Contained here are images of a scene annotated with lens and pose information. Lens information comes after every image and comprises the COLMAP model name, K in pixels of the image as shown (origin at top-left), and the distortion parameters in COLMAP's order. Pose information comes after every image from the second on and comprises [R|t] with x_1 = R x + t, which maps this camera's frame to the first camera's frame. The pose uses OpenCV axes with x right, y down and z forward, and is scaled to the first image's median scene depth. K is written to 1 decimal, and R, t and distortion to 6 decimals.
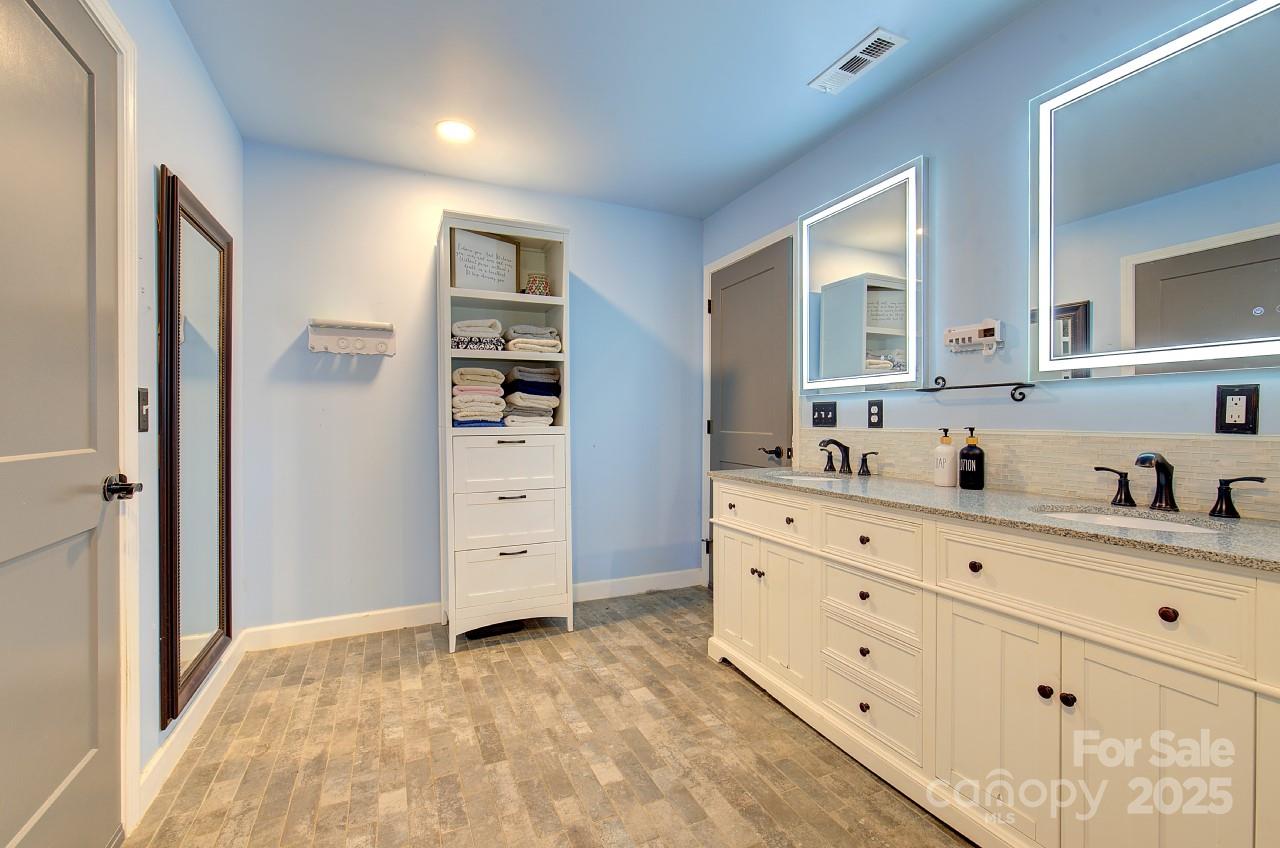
lens RADIAL K [[548.5, 0, 640.4], [0, 548.5, 421.8], [0, 0, 1]] dist [-0.006843, 0.002698]
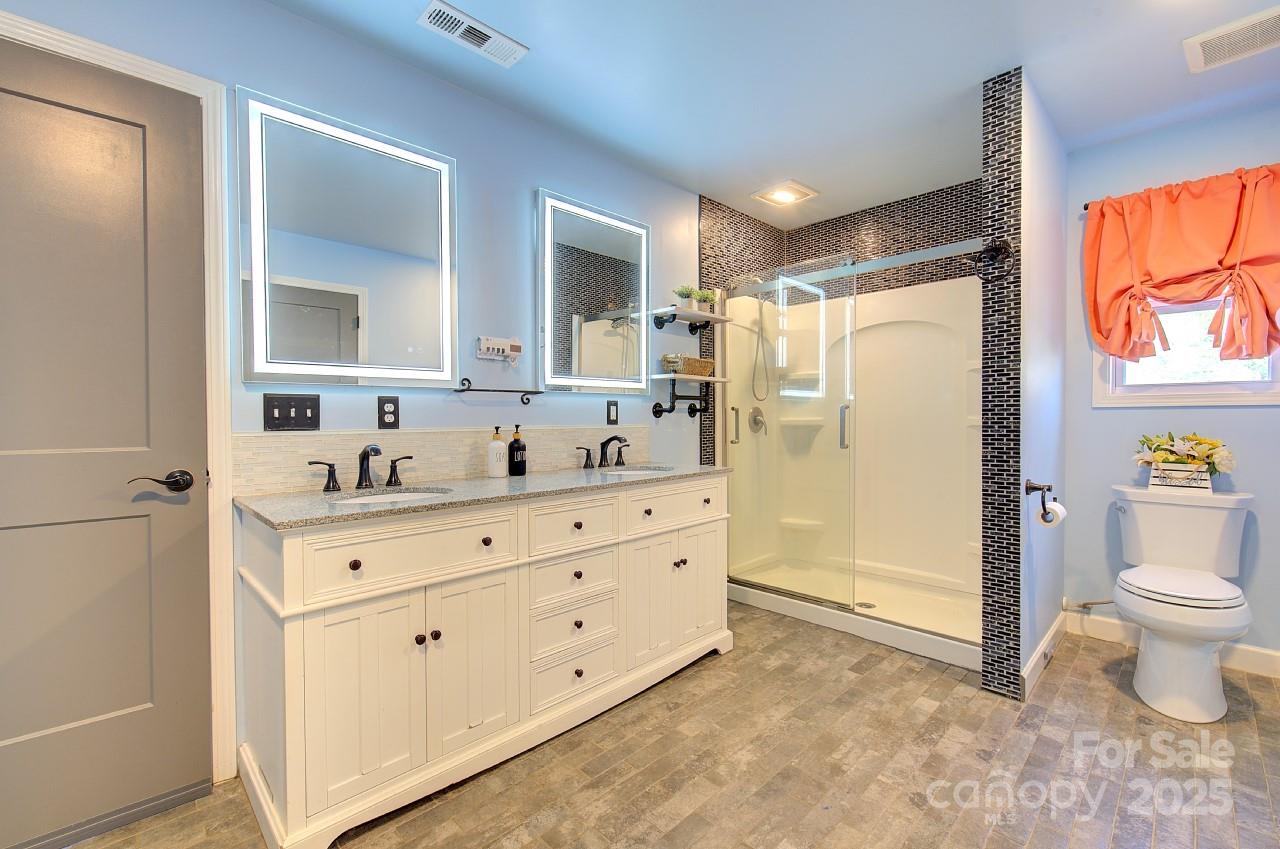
lens RADIAL K [[548.5, 0, 639.0], [0, 548.5, 420.5], [0, 0, 1]] dist [-0.006843, 0.002698]
pose [[-0.345831, -0.009033, 0.938253, -0.633568], [0.006013, 0.999912, 0.011843, -0.012163], [-0.938278, 0.009737, -0.345746, 1.162912]]
